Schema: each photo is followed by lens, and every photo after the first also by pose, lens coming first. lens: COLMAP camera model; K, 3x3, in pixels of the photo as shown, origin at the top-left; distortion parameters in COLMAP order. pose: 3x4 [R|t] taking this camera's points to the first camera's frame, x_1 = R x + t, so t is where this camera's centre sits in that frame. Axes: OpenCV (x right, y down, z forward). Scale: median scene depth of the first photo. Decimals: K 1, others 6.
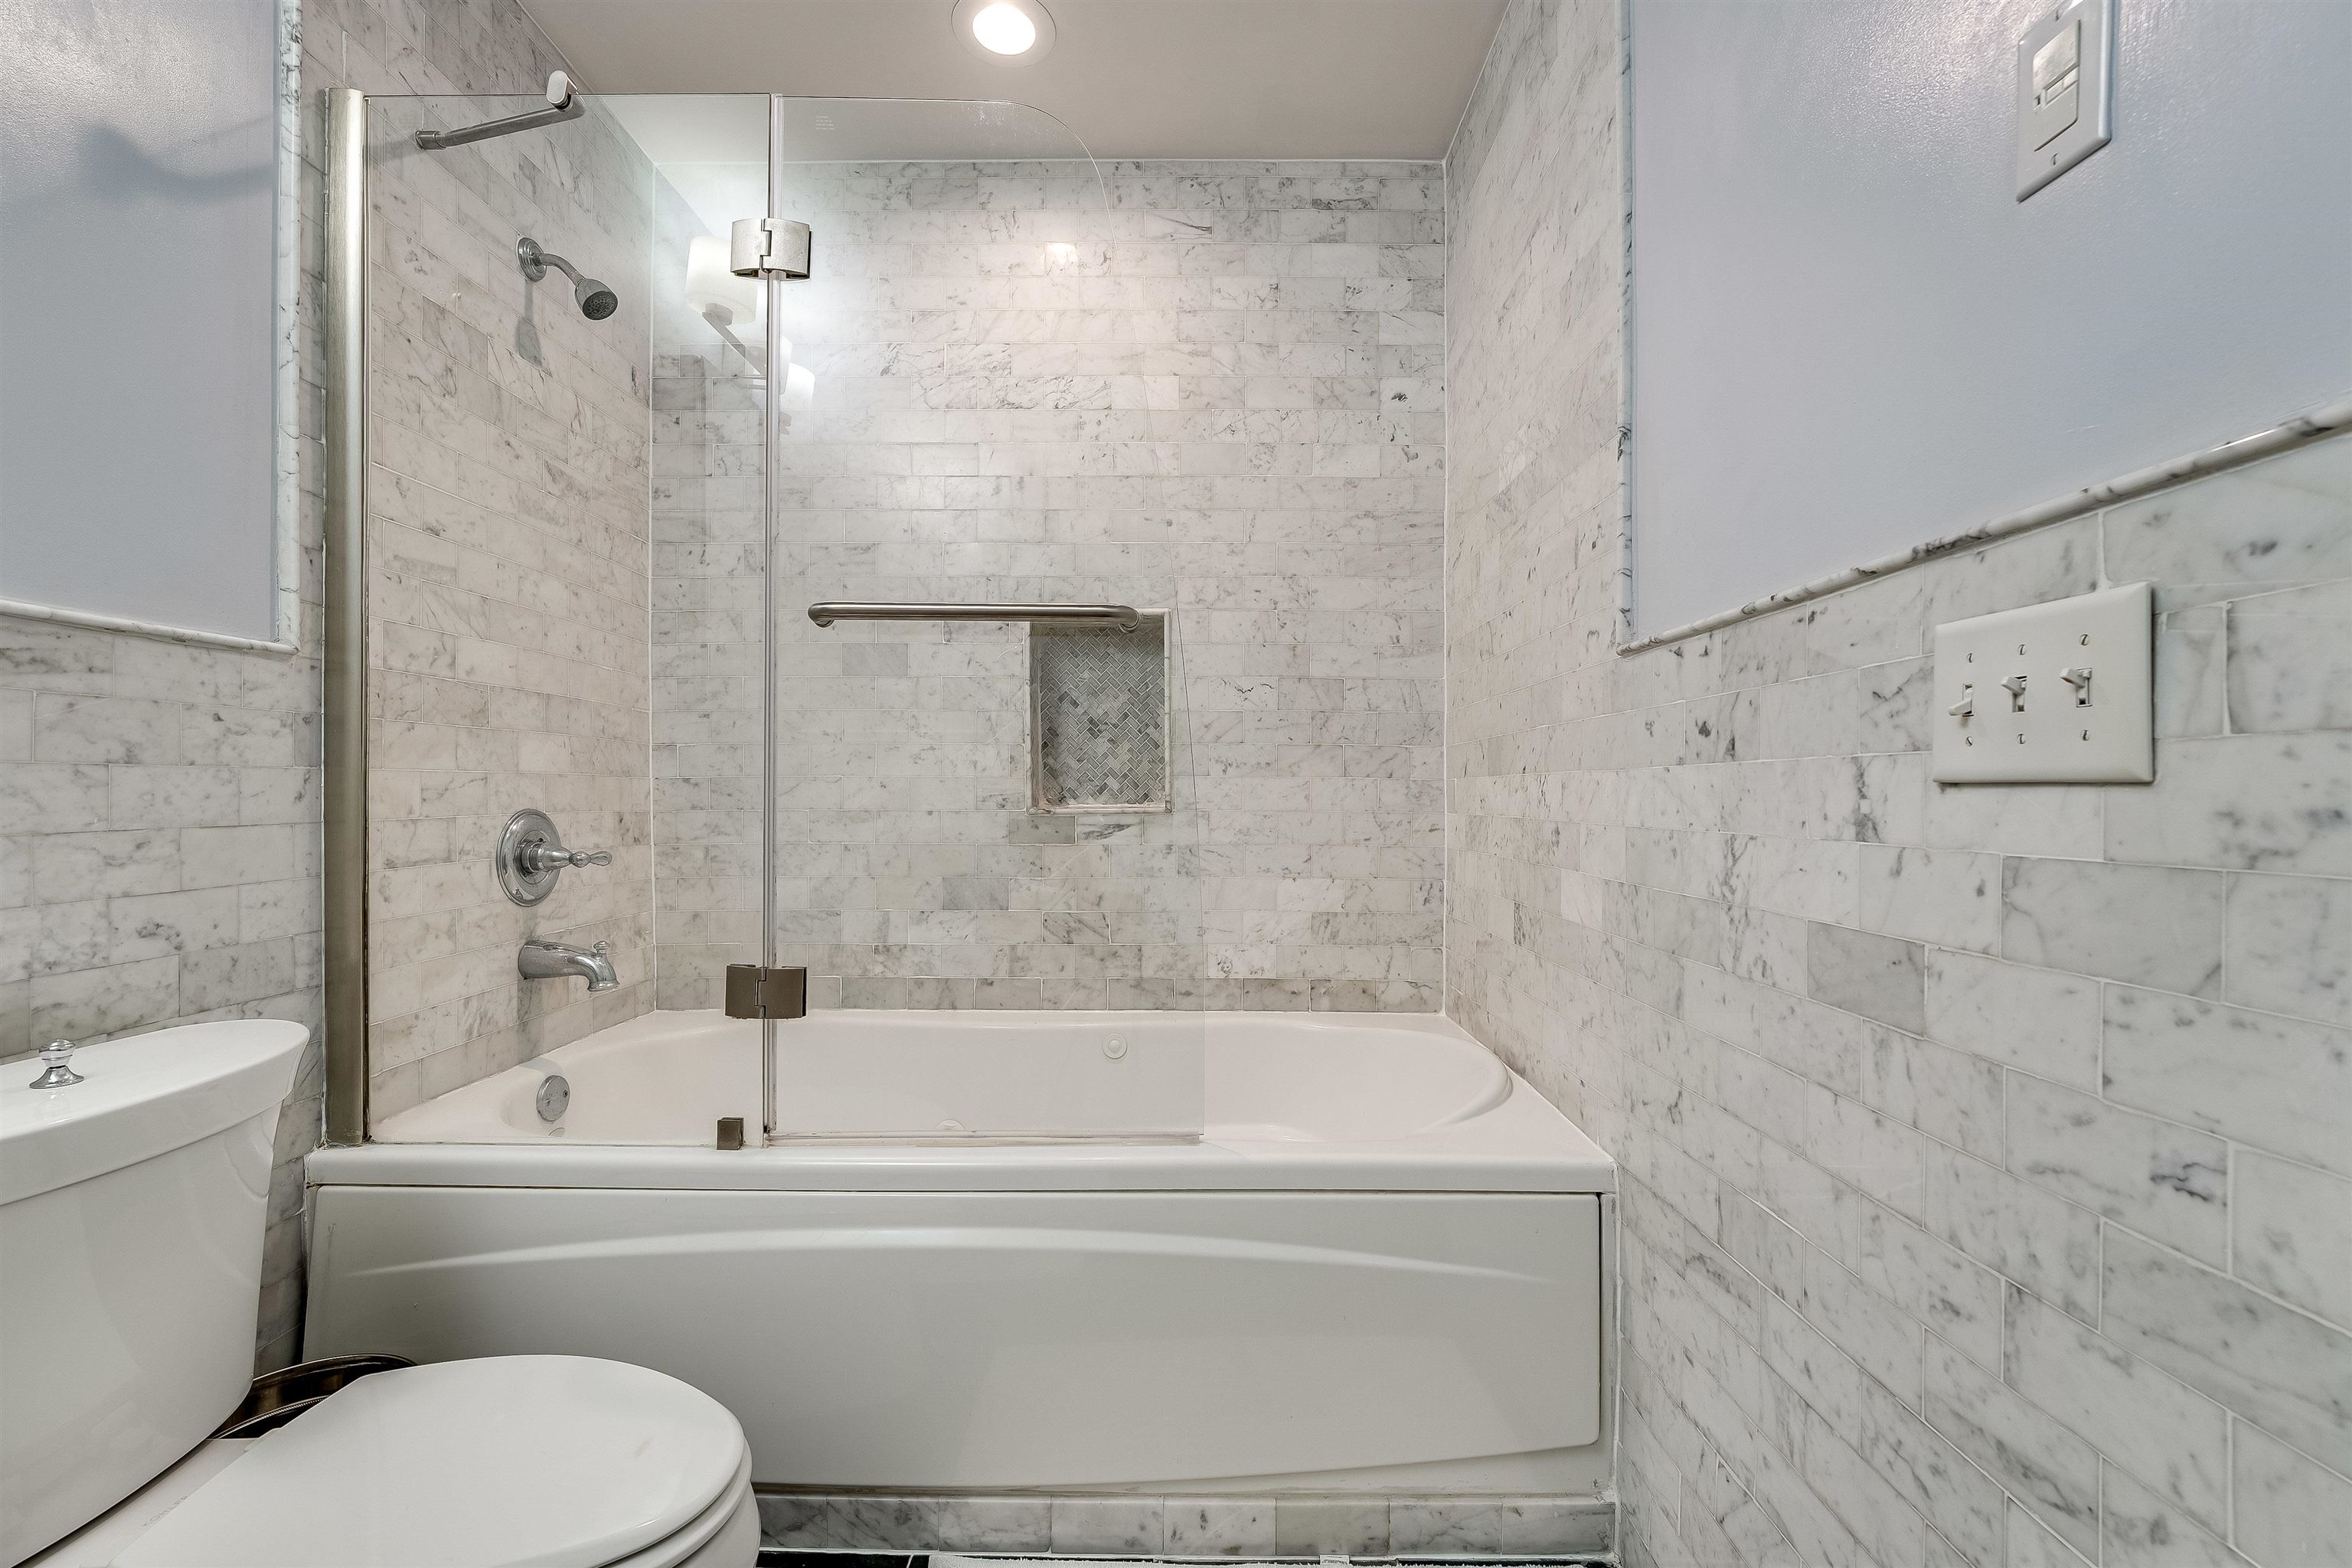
lens RADIAL K [[983.1, 0, 1179.4], [0, 983.1, 786.8], [0, 0, 1]] dist [-0.011120, -0.000084]
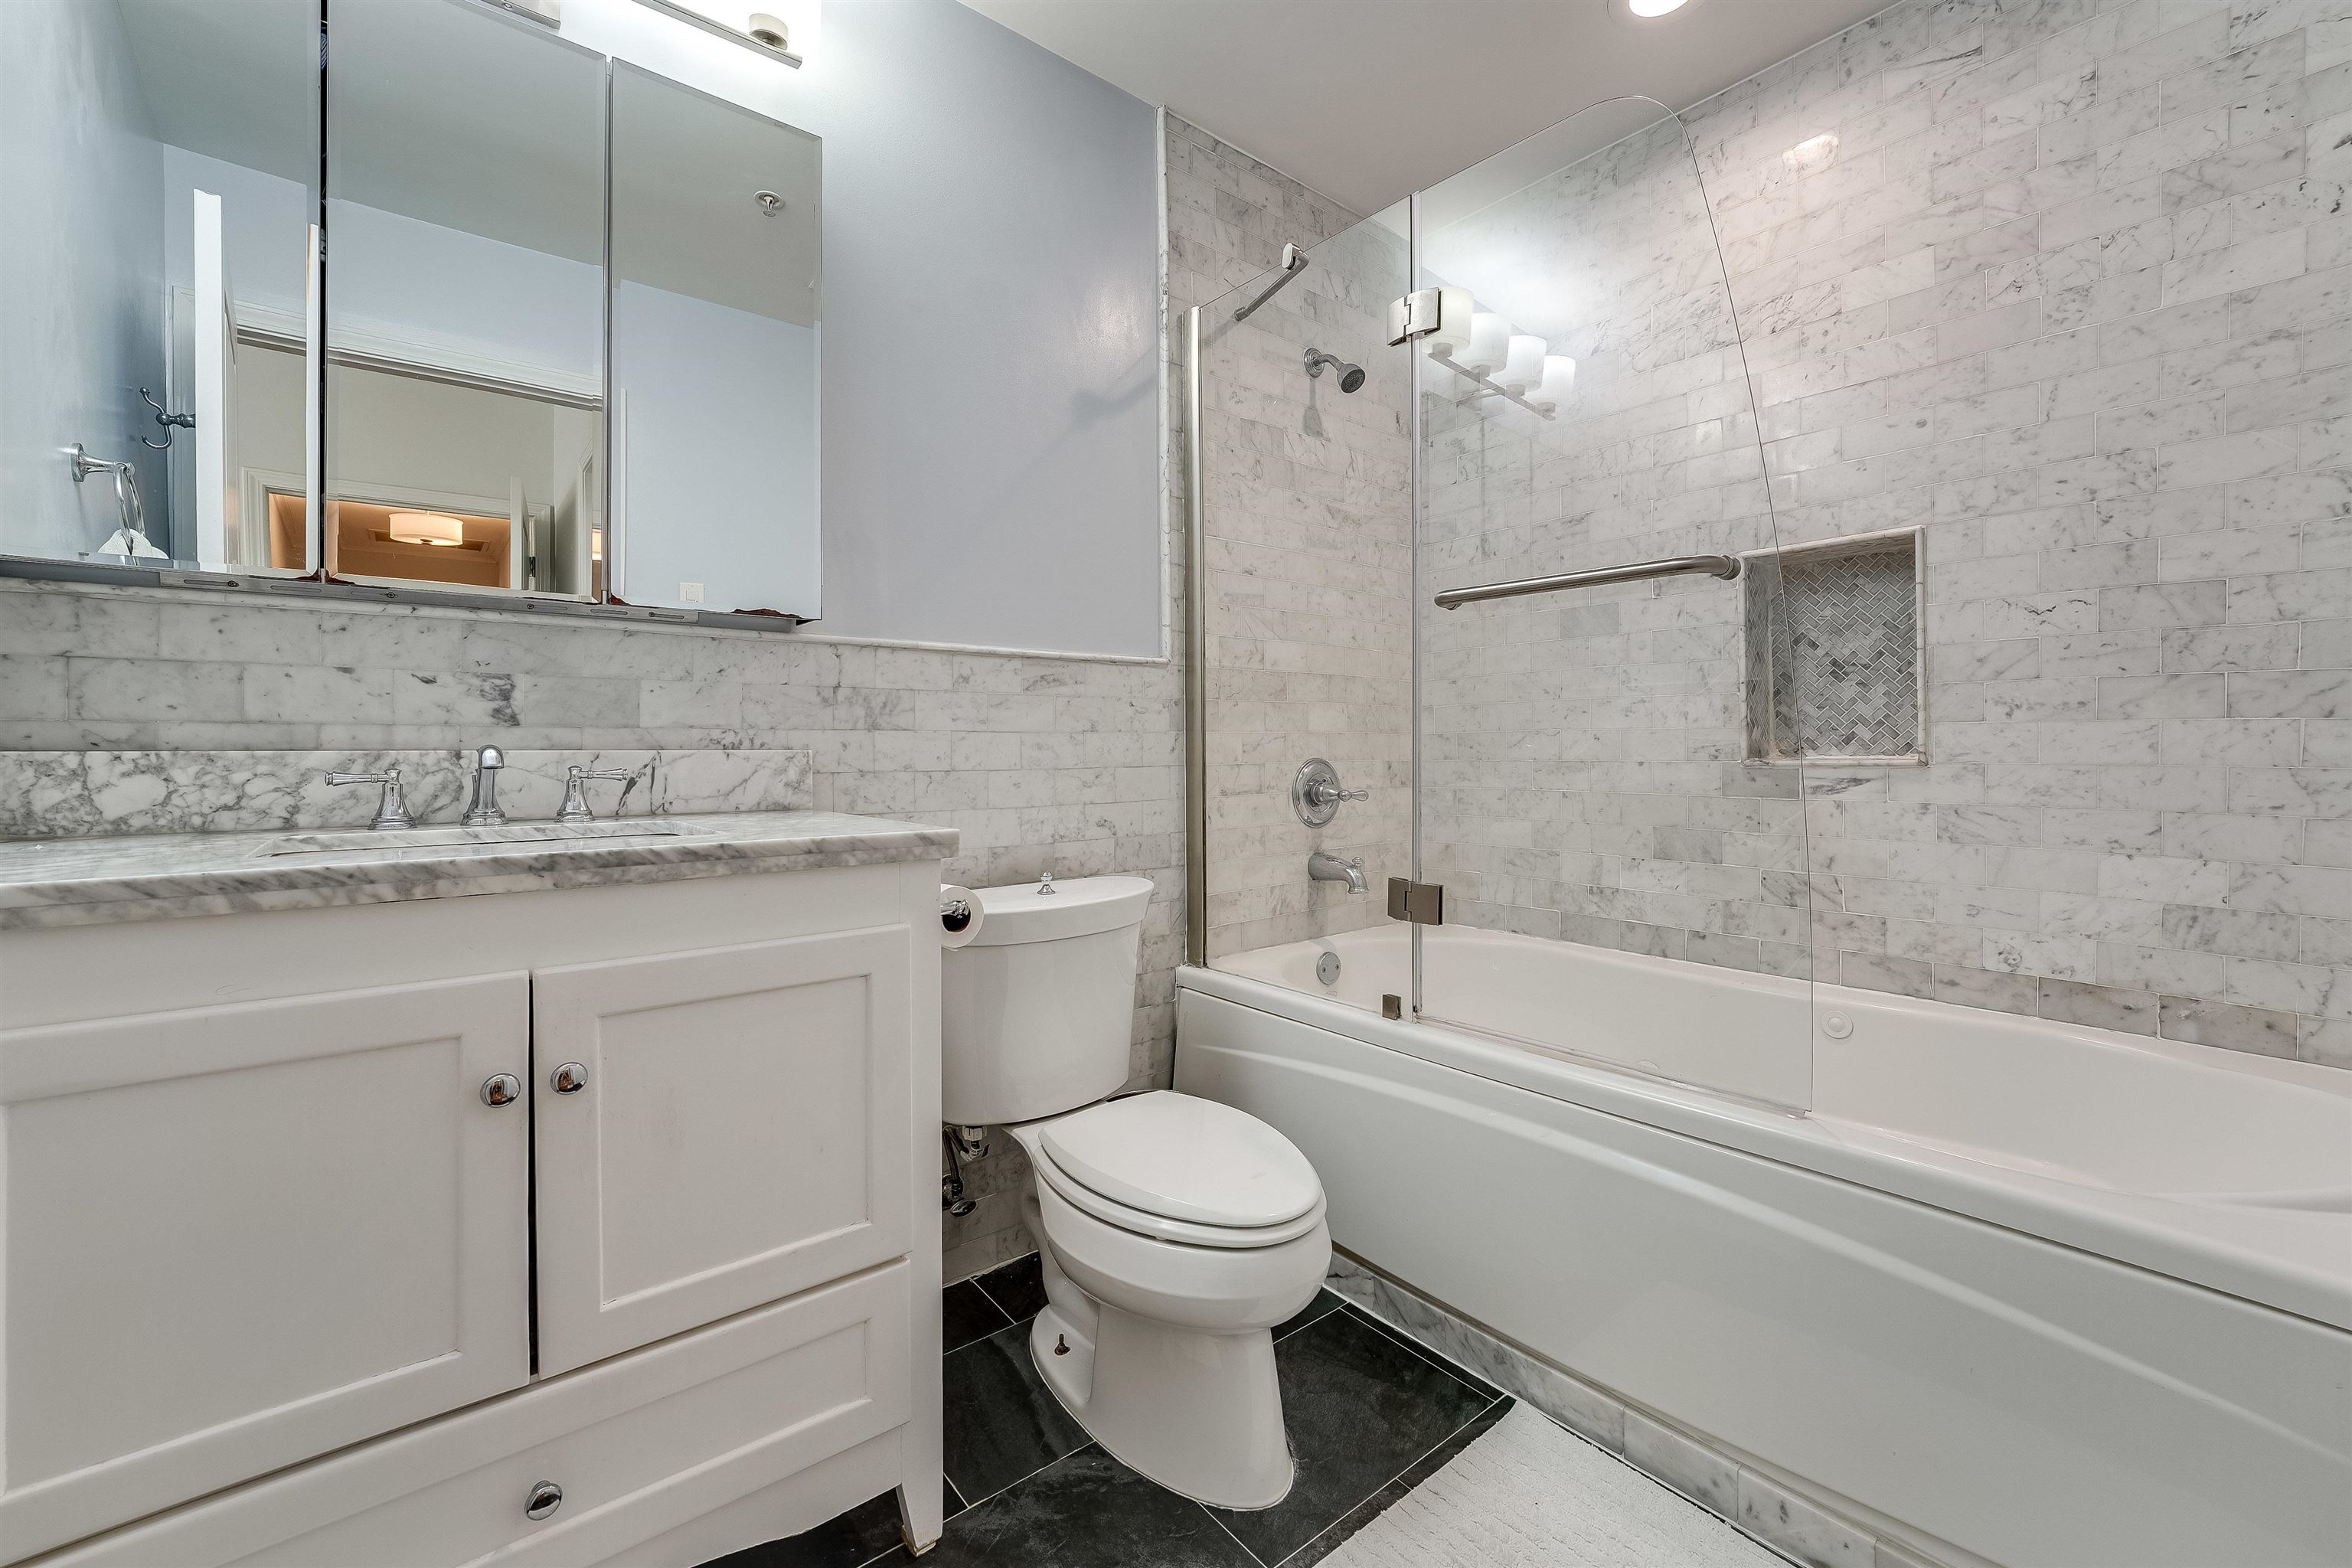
lens RADIAL K [[968.0, 0, 1178.8], [0, 968.0, 735.7], [0, 0, 1]] dist [-0.011048, 0.003758]
pose [[0.638094, -0.014155, -0.769828, 0.220938], [0.010702, 0.999897, -0.009514, 0.001555], [0.769884, -0.002168, 0.638180, -0.023907]]
